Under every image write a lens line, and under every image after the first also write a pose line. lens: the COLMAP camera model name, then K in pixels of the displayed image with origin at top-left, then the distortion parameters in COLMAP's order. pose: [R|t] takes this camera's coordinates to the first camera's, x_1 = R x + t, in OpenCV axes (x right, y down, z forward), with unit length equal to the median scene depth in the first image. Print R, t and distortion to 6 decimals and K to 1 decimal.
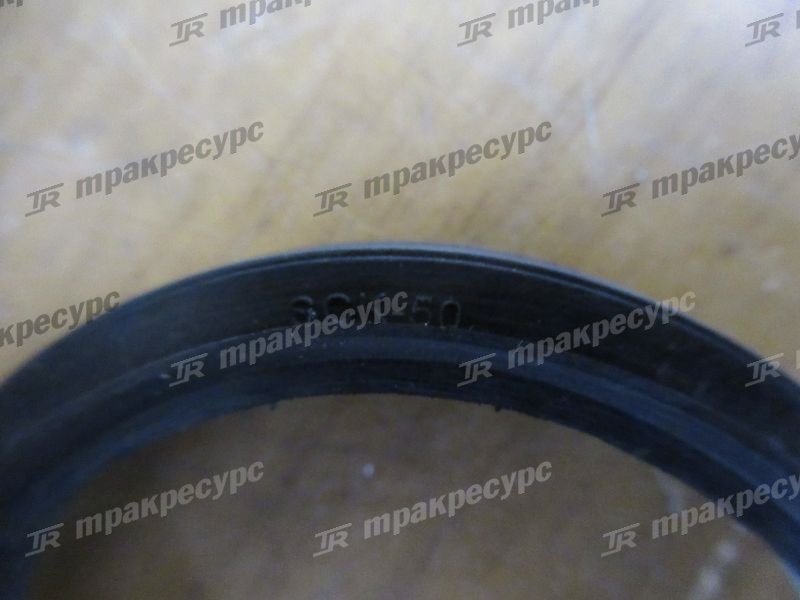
lens RADIAL K [[617.6, 0, 388.6], [0, 617.6, 277.3], [0, 0, 1]] dist [-0.000527, -0.003993]
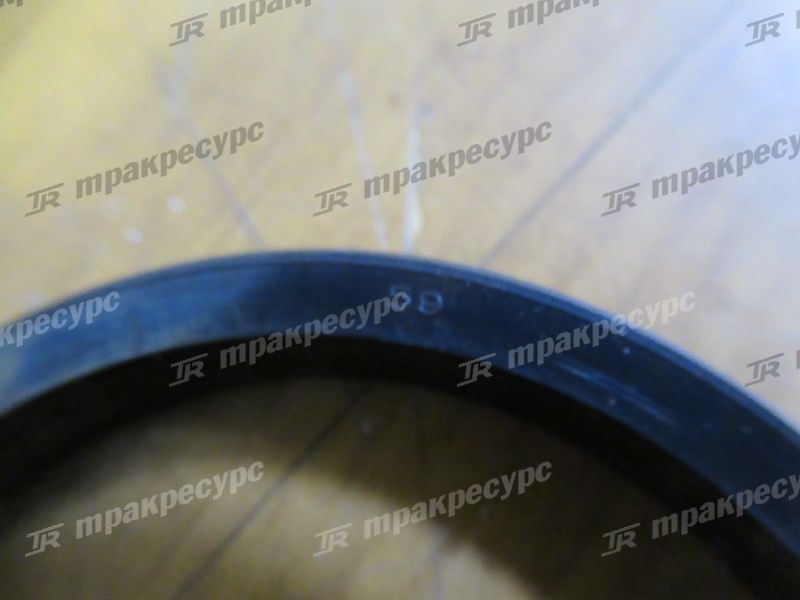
lens RADIAL K [[617.6, 0, 388.6], [0, 617.6, 277.3], [0, 0, 1]] dist [-0.000527, -0.003993]
pose [[0.999997, 0.000050, 0.002418, 0.464199], [-0.000050, 1.000000, -0.000203, 0.000197], [-0.002418, 0.000203, 0.999997, -0.000567]]
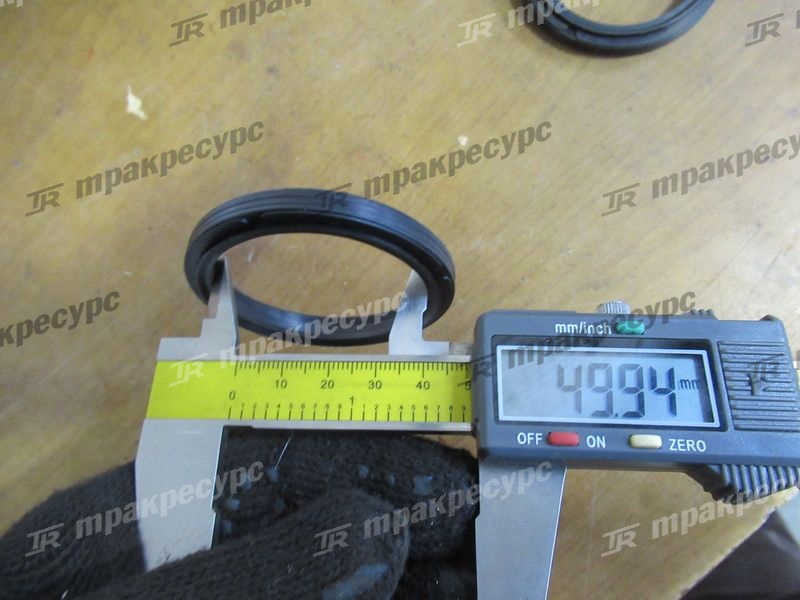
lens RADIAL K [[617.6, 0, 388.6], [0, 617.6, 277.3], [0, 0, 1]] dist [-0.000527, -0.003993]
pose [[0.999999, -0.000892, 0.000453, 0.466724], [0.000892, 1.000000, -0.000025, 0.000198], [-0.000453, 0.000025, 1.000000, -0.000569]]
